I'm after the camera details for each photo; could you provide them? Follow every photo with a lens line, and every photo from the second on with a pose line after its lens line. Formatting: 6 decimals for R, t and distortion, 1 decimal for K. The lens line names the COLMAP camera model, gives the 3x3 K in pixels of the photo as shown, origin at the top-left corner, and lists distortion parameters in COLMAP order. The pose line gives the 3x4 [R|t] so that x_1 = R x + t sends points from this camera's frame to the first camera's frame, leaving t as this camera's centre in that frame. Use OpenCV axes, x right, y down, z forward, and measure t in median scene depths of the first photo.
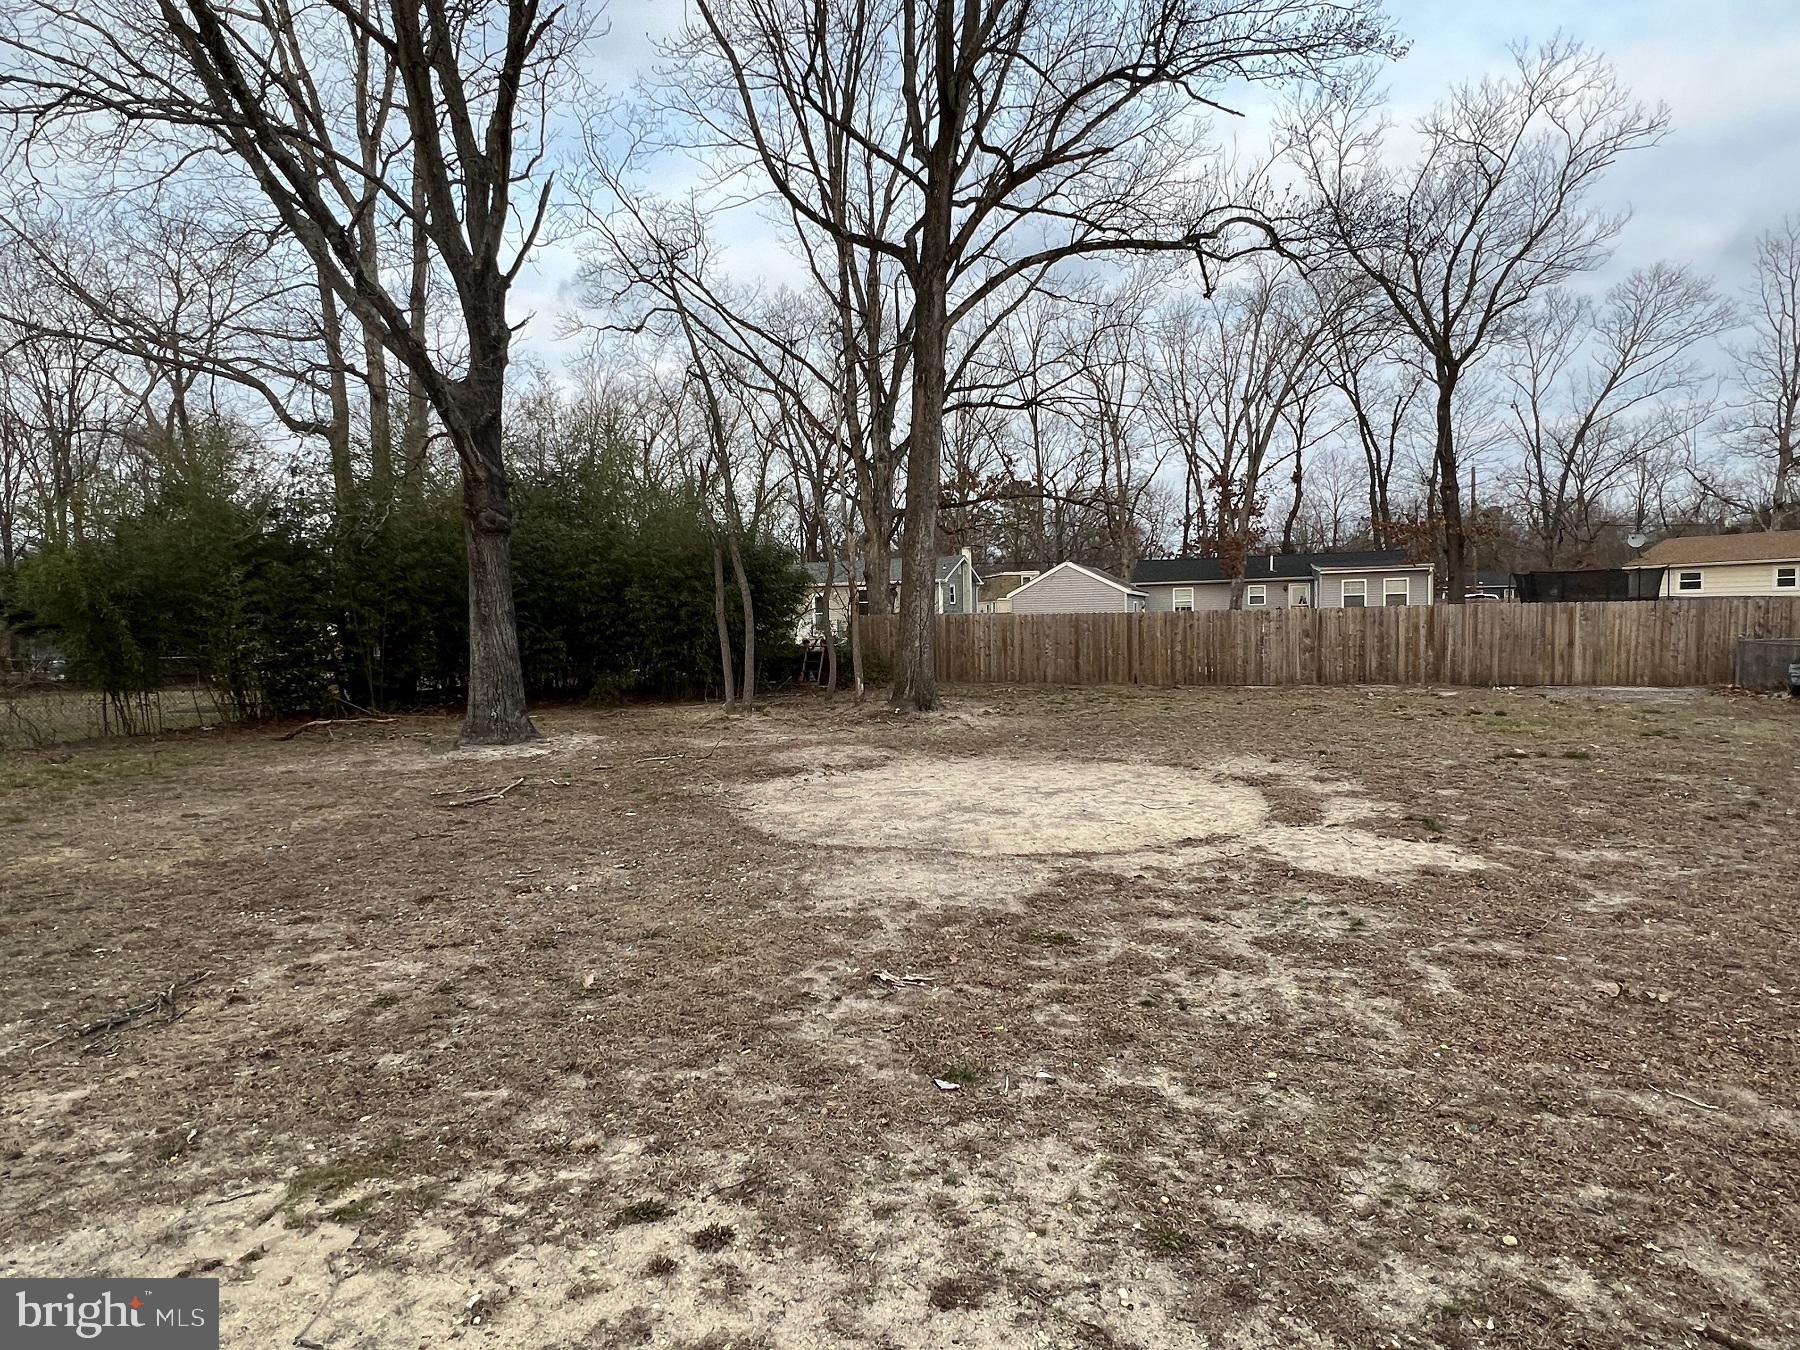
lens RADIAL K [[1000.8, 0, 902.2], [0, 1000.8, 677.7], [0, 0, 1]] dist [-0.006671, 0.000137]
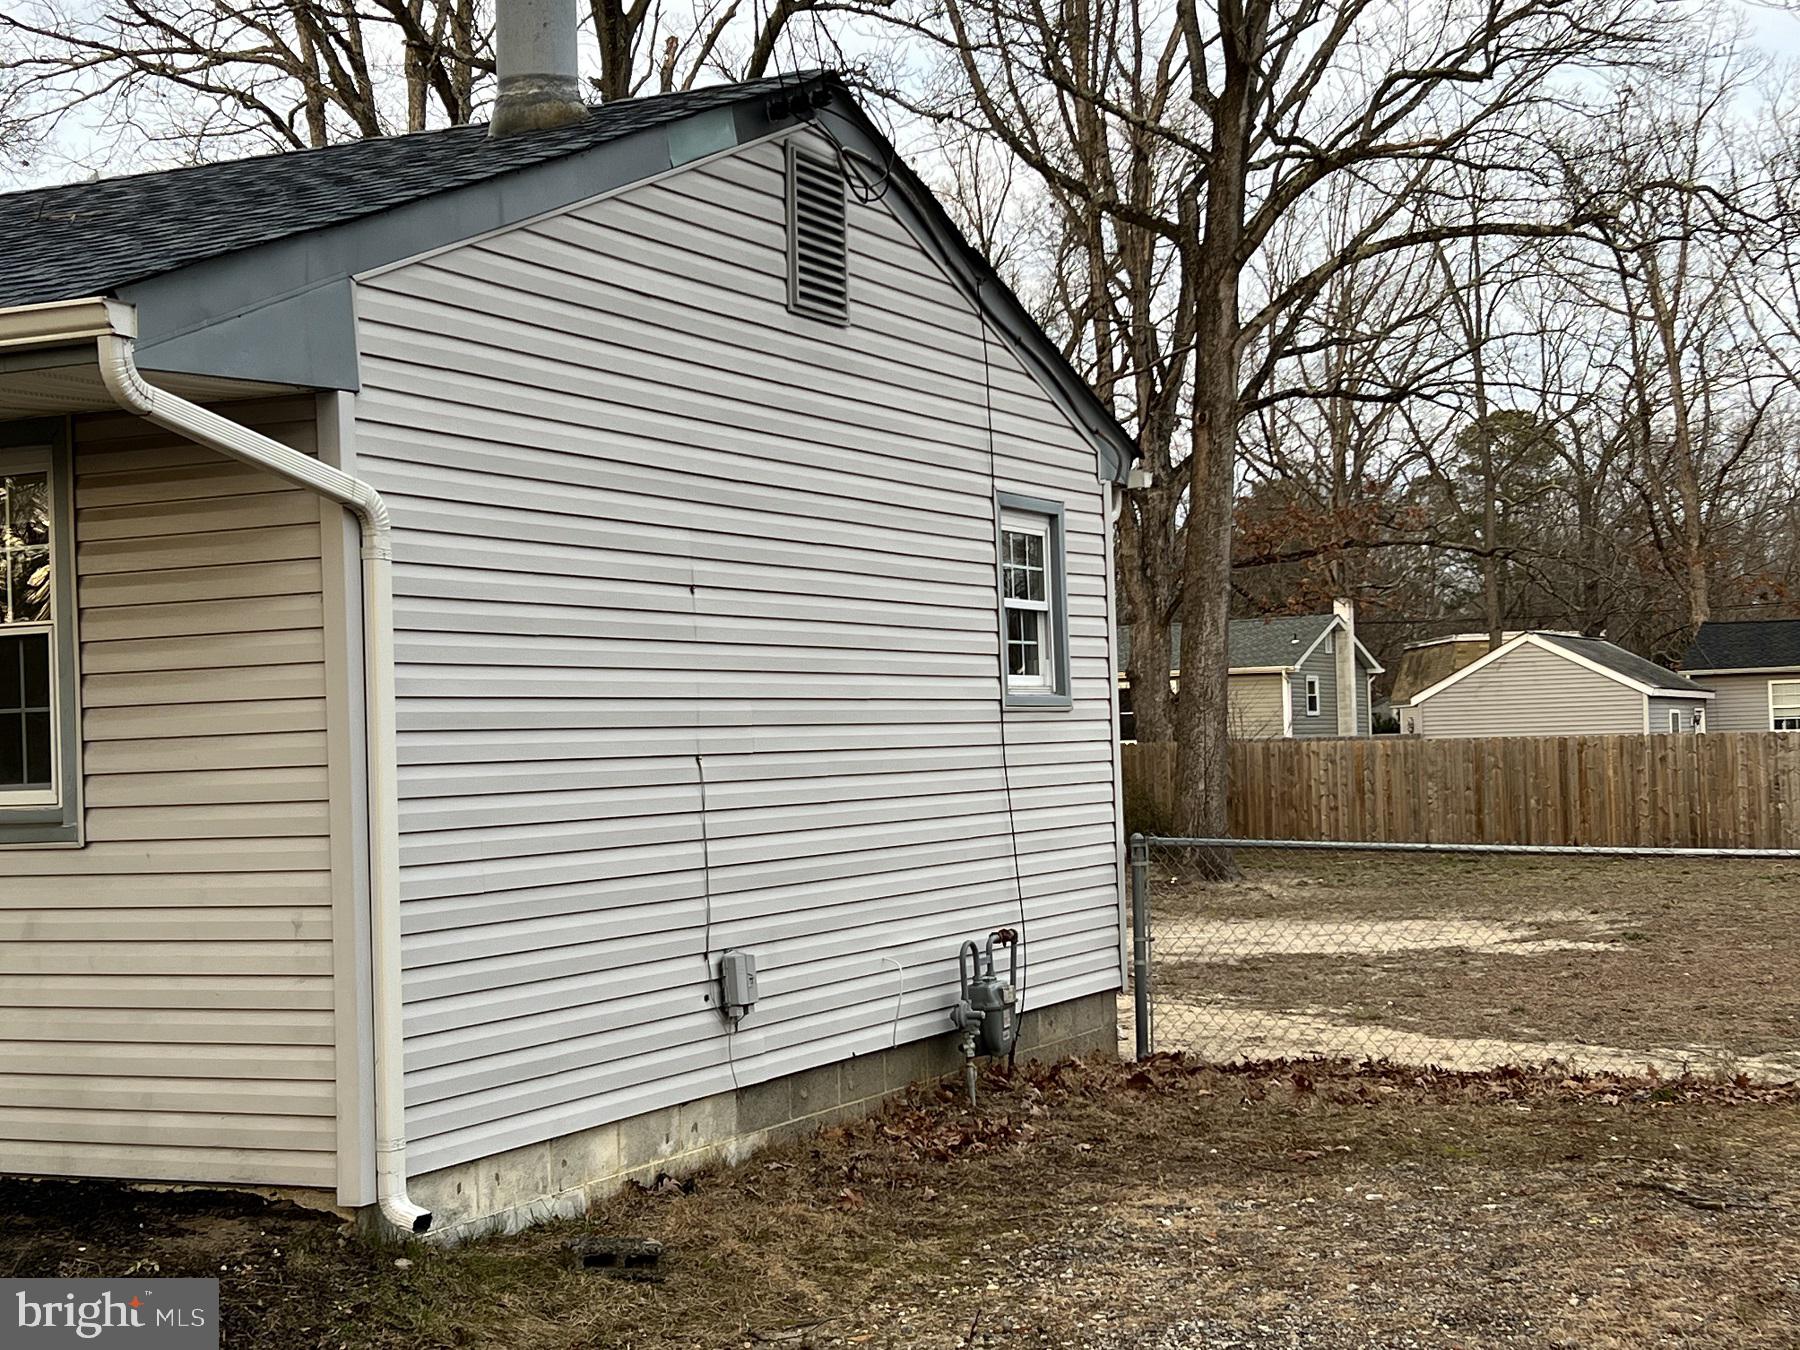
lens RADIAL K [[2749.0, 0, 892.8], [0, 2749.0, 670.4], [0, 0, 1]] dist [0.119401, 0.000000]
pose [[0.992204, -0.009488, -0.124265, 0.031211], [-0.001039, 0.996434, -0.084375, 0.037660], [0.124623, 0.083846, 0.988655, -0.733010]]
